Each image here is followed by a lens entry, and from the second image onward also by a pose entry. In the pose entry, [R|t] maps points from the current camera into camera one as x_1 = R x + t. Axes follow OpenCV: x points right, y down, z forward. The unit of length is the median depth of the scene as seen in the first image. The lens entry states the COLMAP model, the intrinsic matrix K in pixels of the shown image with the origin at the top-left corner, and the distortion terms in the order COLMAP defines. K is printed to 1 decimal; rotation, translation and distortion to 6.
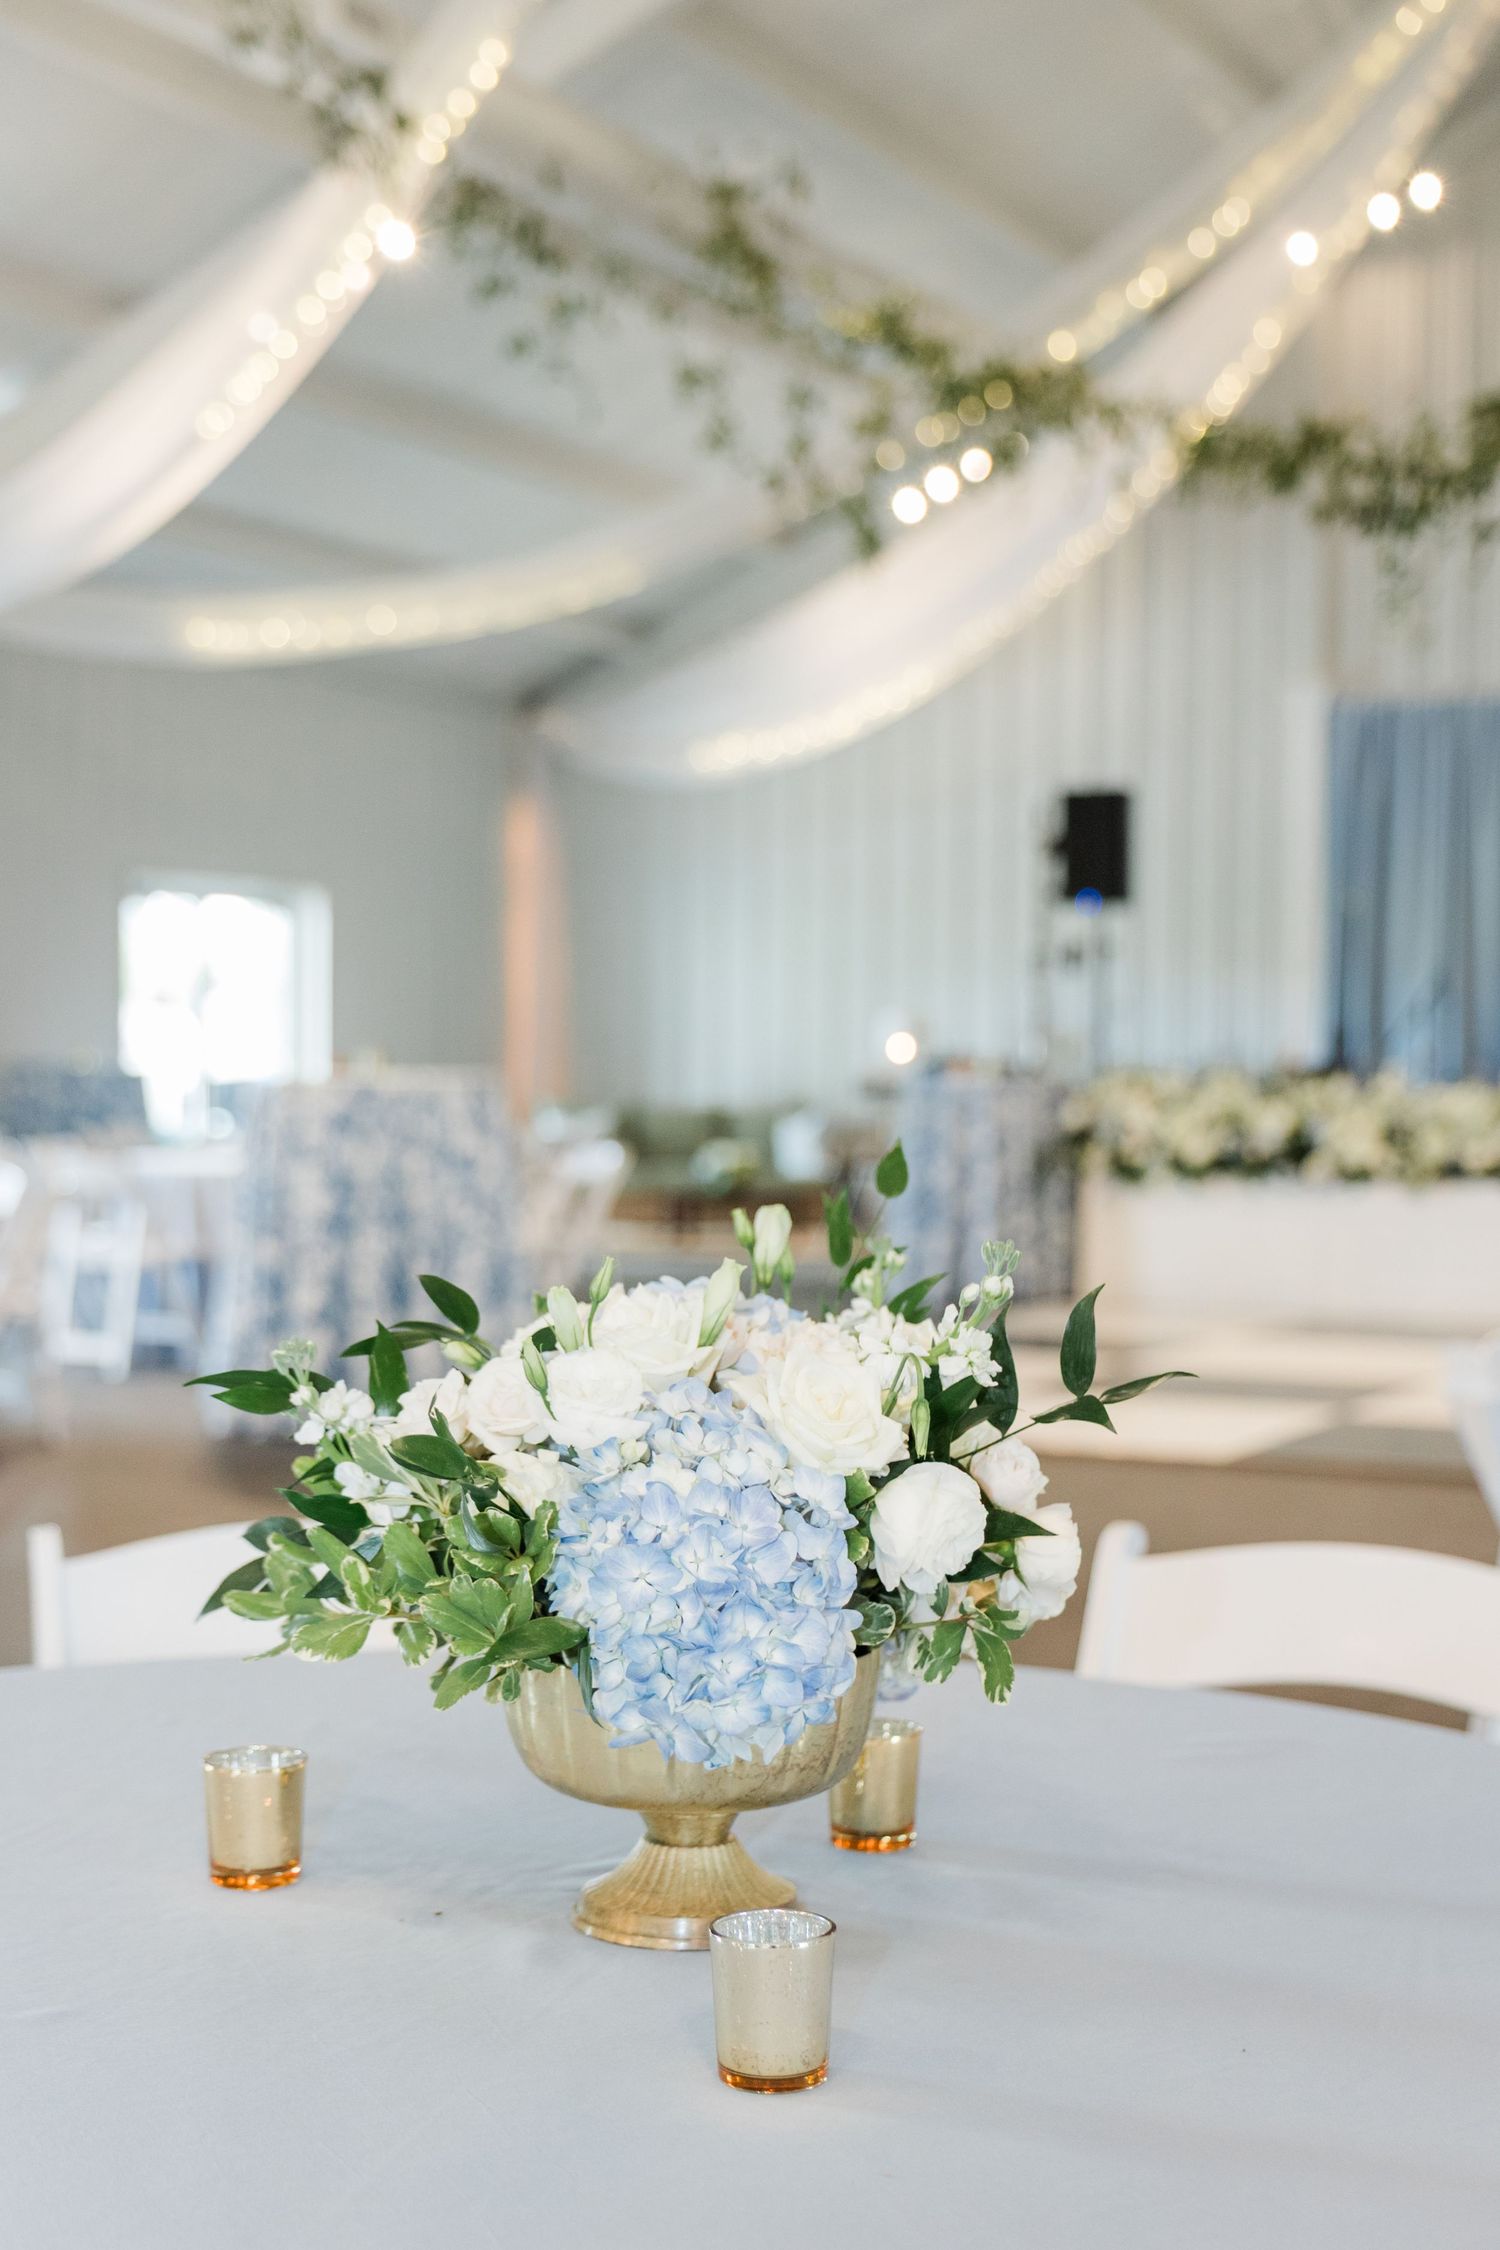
lens RADIAL K [[3093.2, 0, 751.4], [0, 3093.2, 1129.6], [0, 0, 1]] dist [-0.000745, 0.000000]
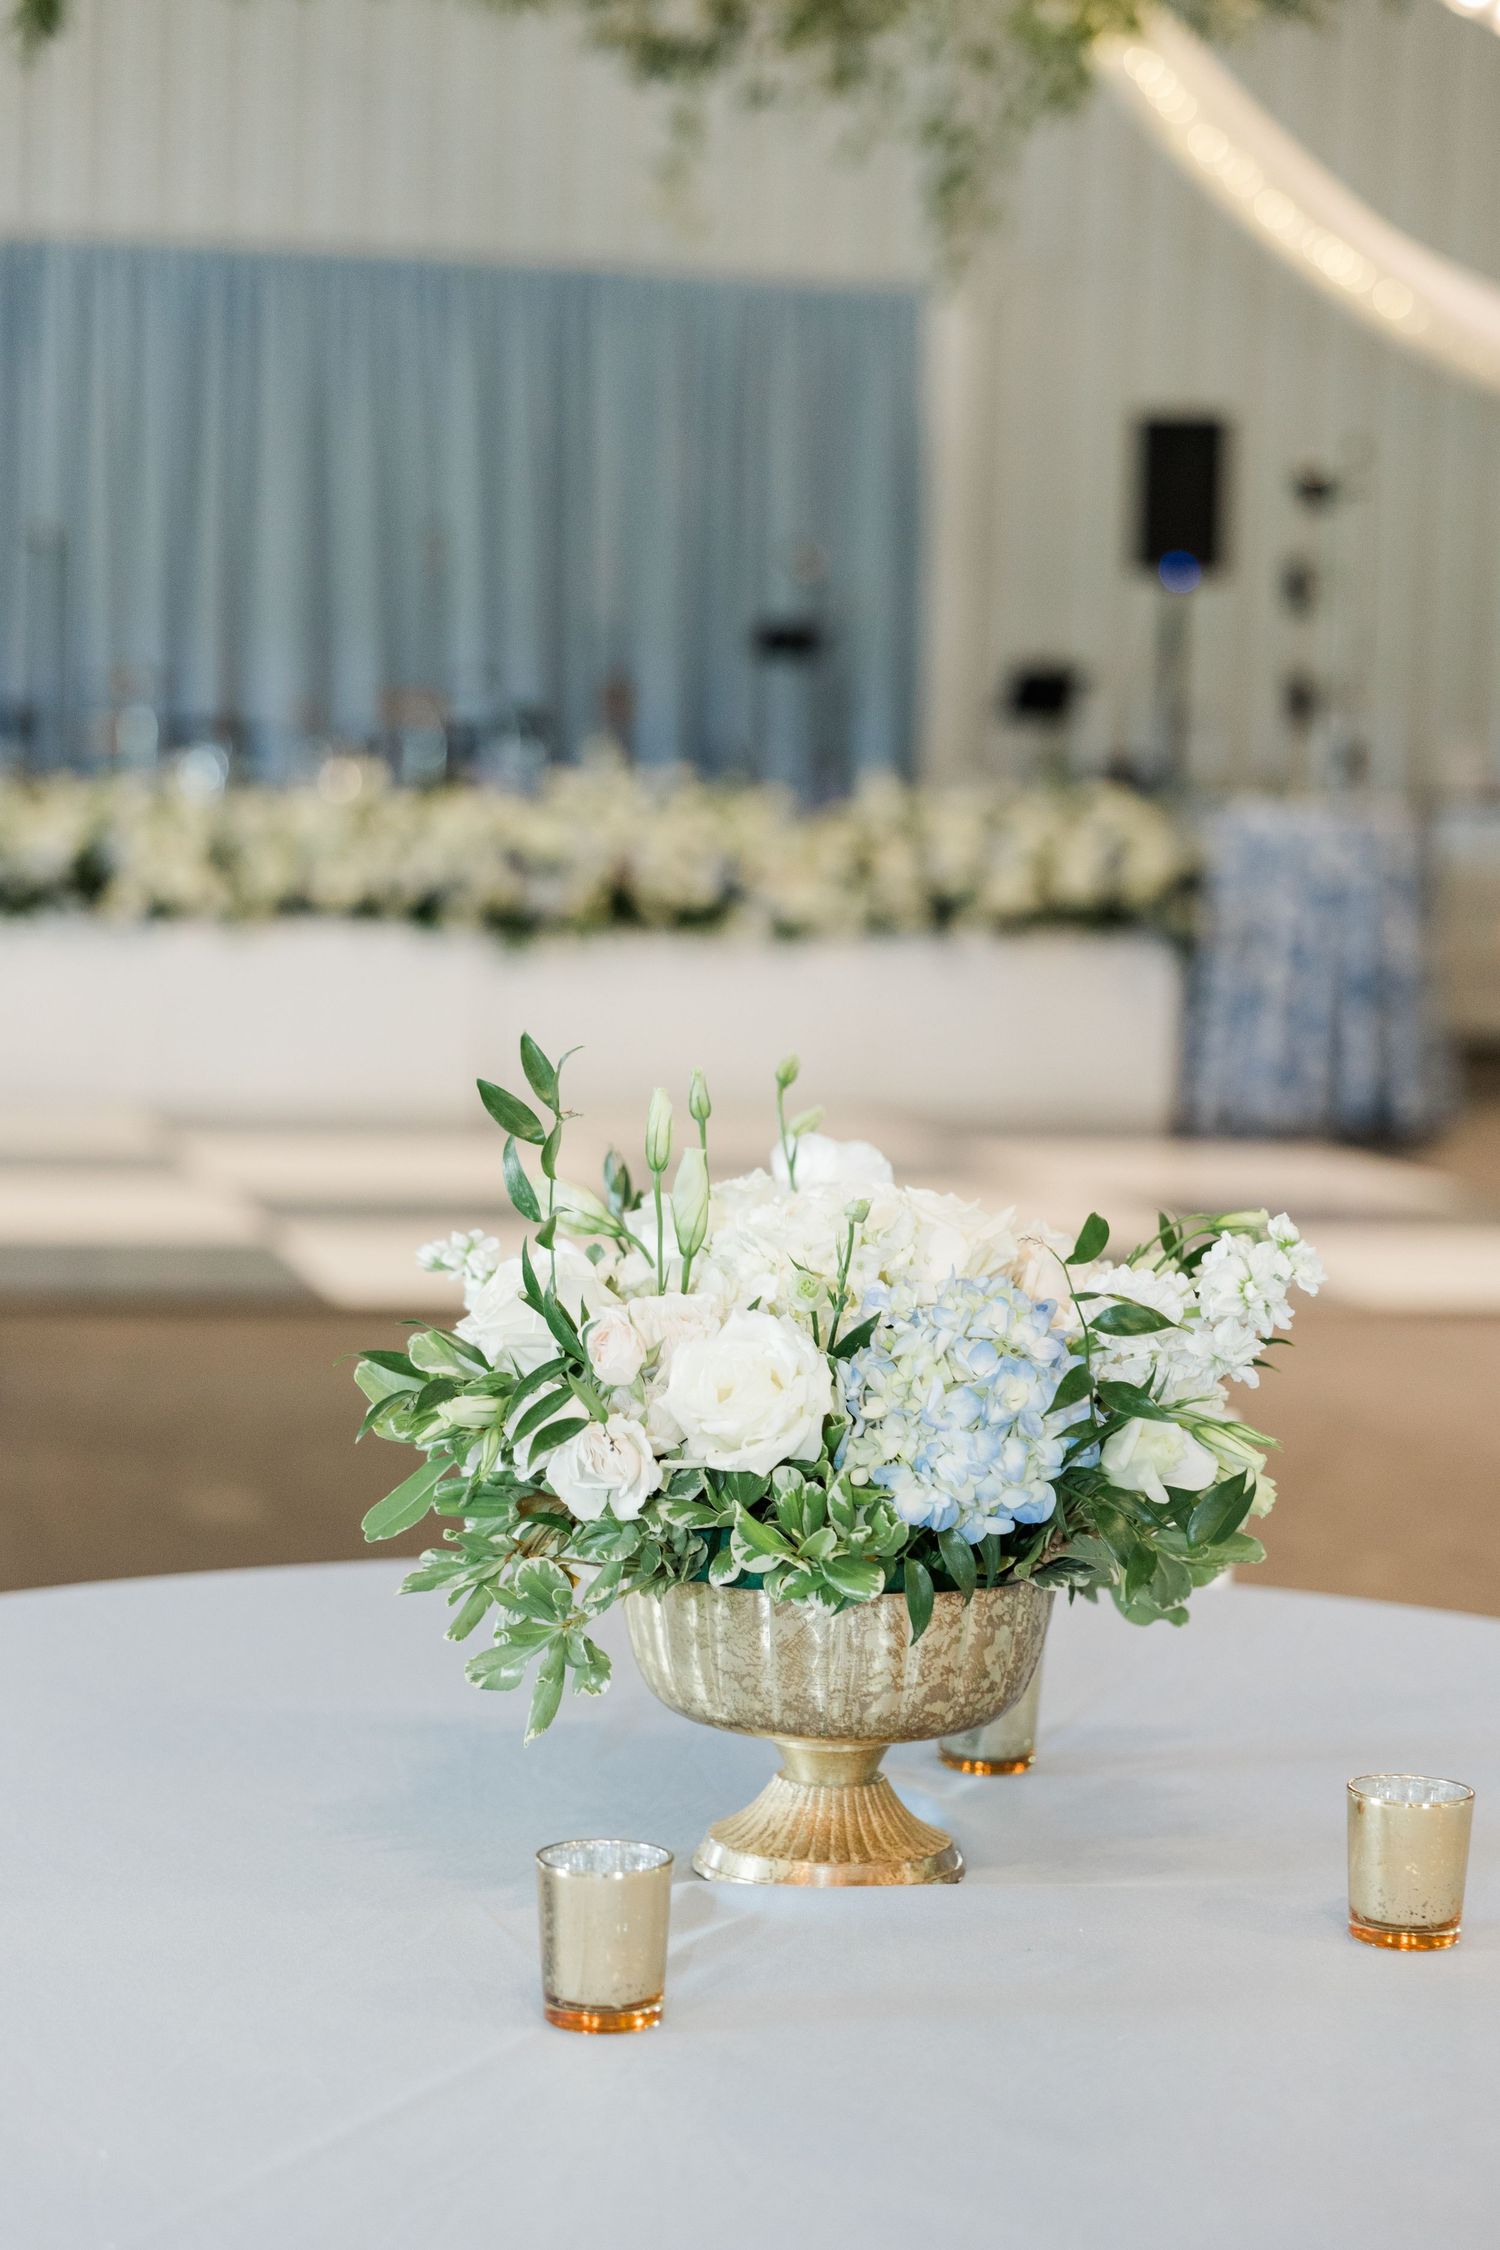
lens RADIAL K [[4260.9, 0, 751.6], [0, 4260.9, 1126.5], [0, 0, 1]] dist [-0.014605, 0.000000]
pose [[0.748165, -0.038708, 0.662383, -0.358343], [-0.016999, 0.996851, 0.077454, -0.013980], [-0.663295, -0.069208, 0.745151, 0.146586]]
